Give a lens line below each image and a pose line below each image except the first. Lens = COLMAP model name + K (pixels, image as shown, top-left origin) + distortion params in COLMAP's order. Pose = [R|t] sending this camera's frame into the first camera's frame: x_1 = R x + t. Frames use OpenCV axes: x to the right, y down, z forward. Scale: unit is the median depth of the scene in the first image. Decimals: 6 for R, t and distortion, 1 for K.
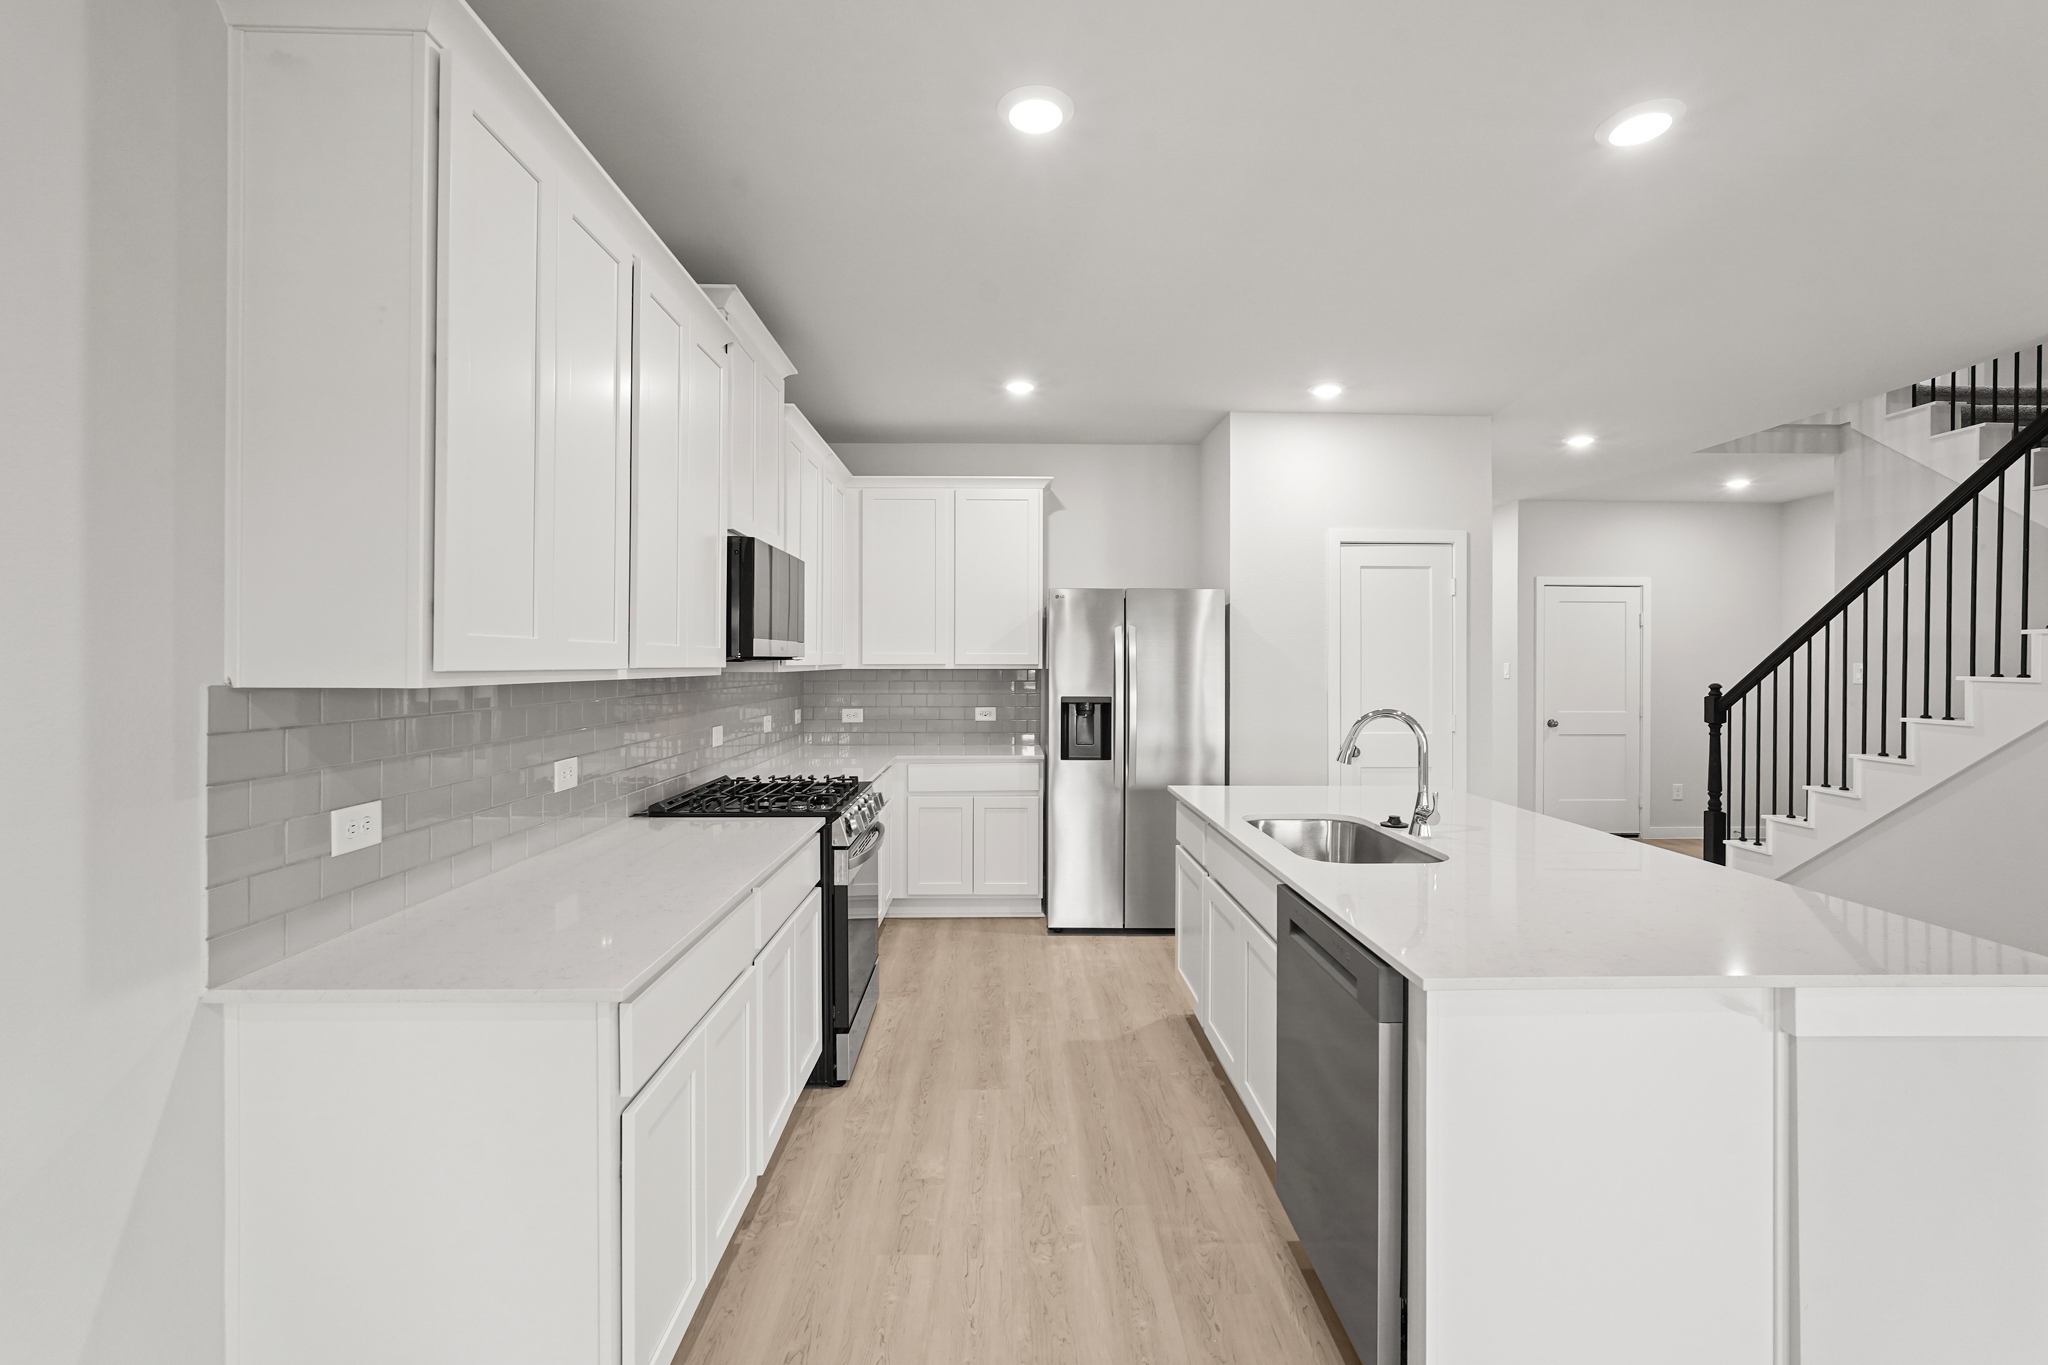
lens RADIAL K [[919.2, 0, 1024.0], [0, 919.2, 682.5], [0, 0, 1]] dist [-0.000216, -0.000033]
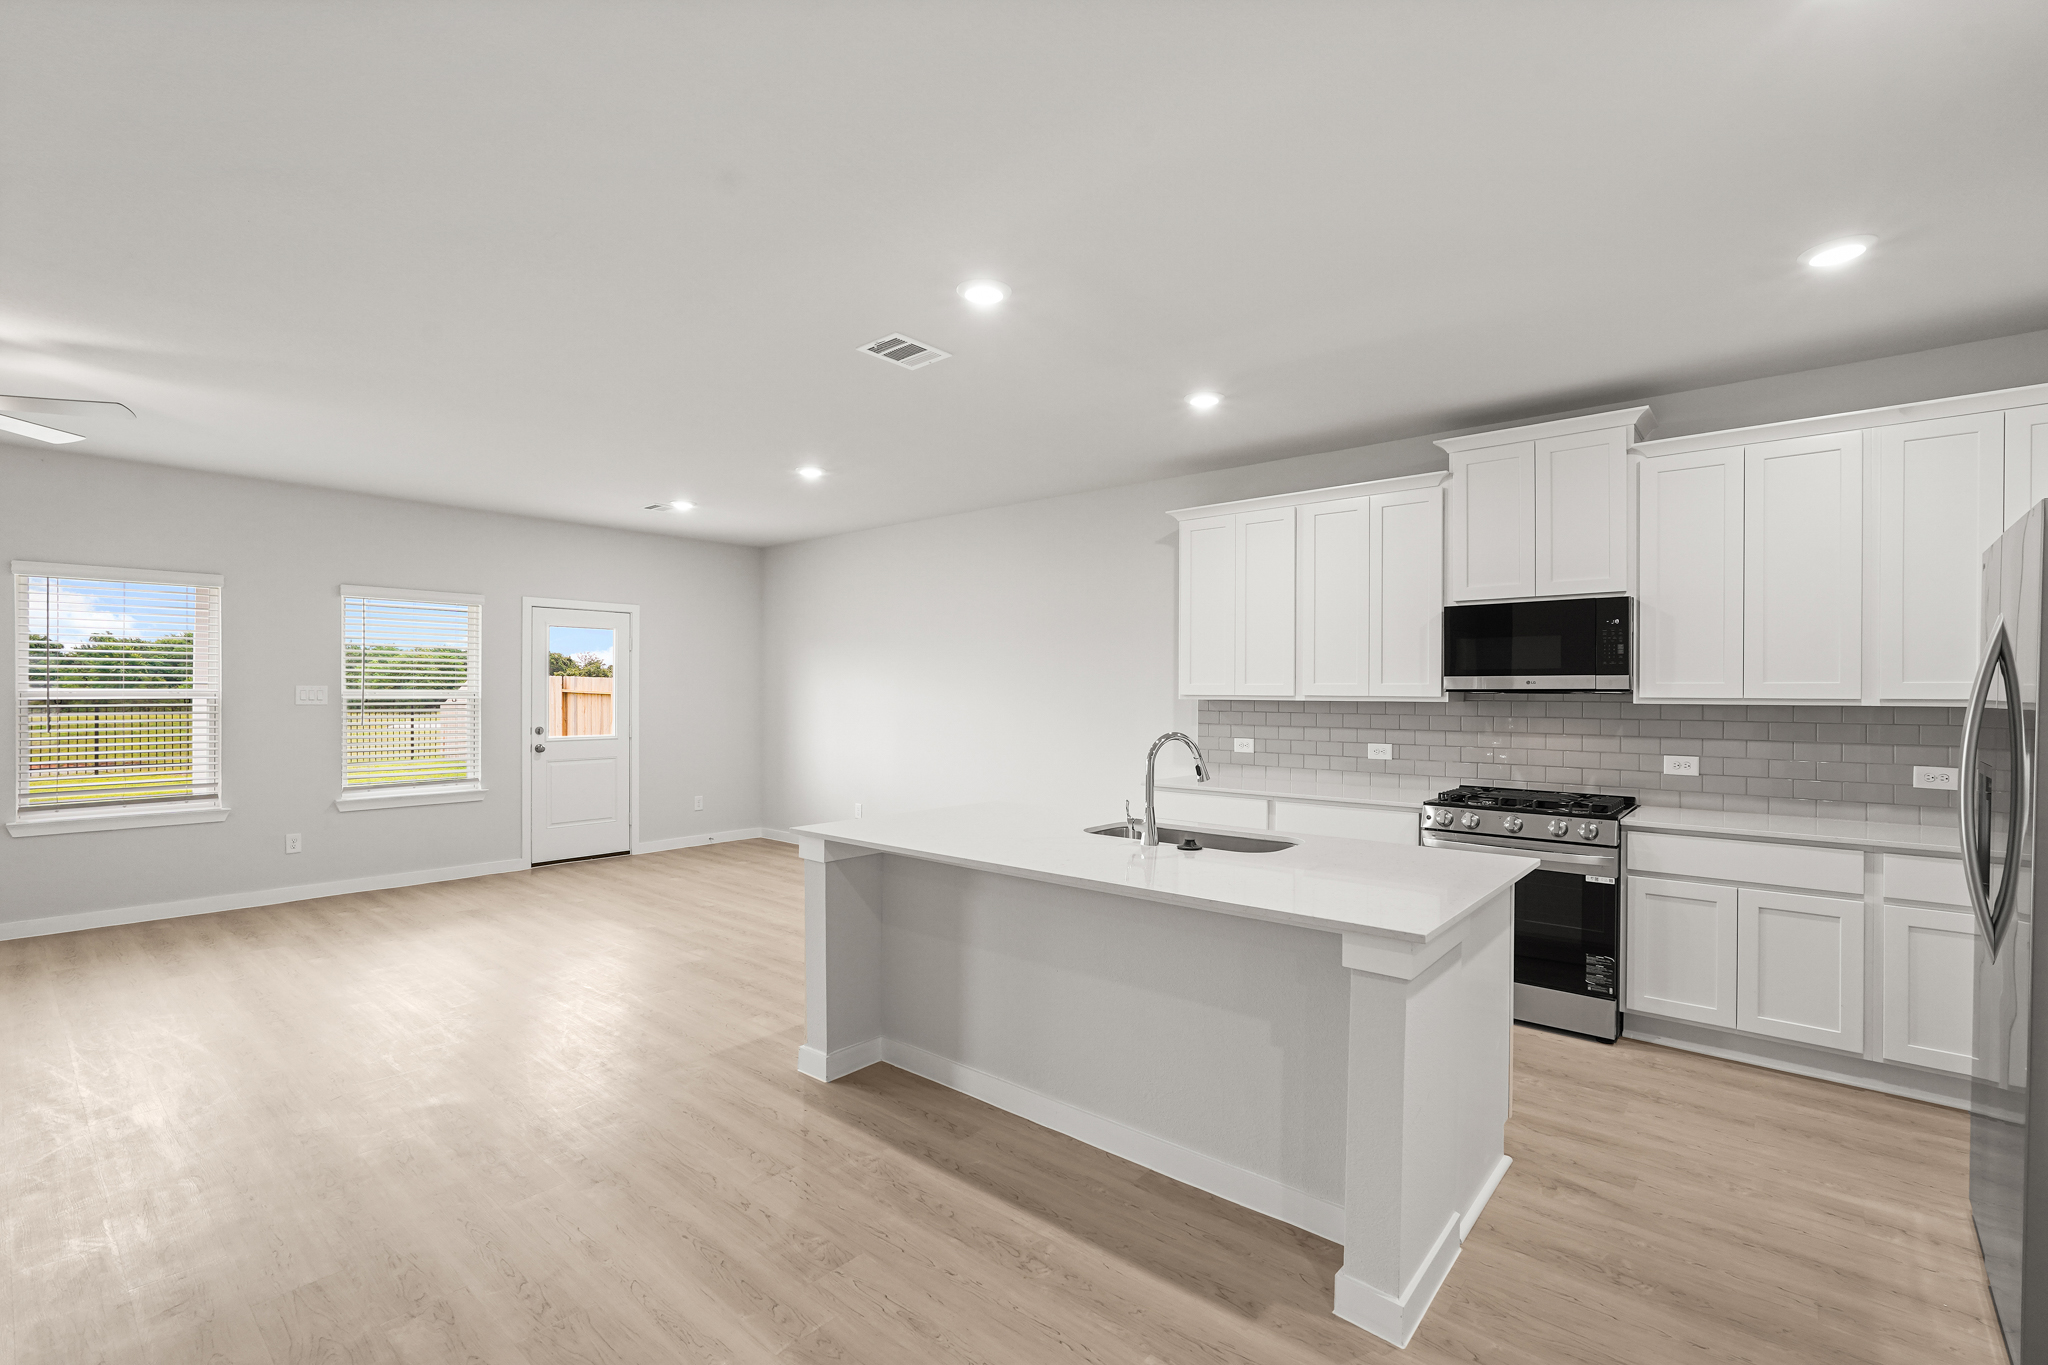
lens RADIAL K [[919.2, 0, 1024.0], [0, 919.2, 682.5], [0, 0, 1]] dist [-0.000216, -0.000033]
pose [[-0.657650, -0.010983, -0.753243, 0.960344], [-0.020069, 0.999794, 0.002945, -0.024599], [0.753056, 0.017054, -0.657736, 1.133463]]
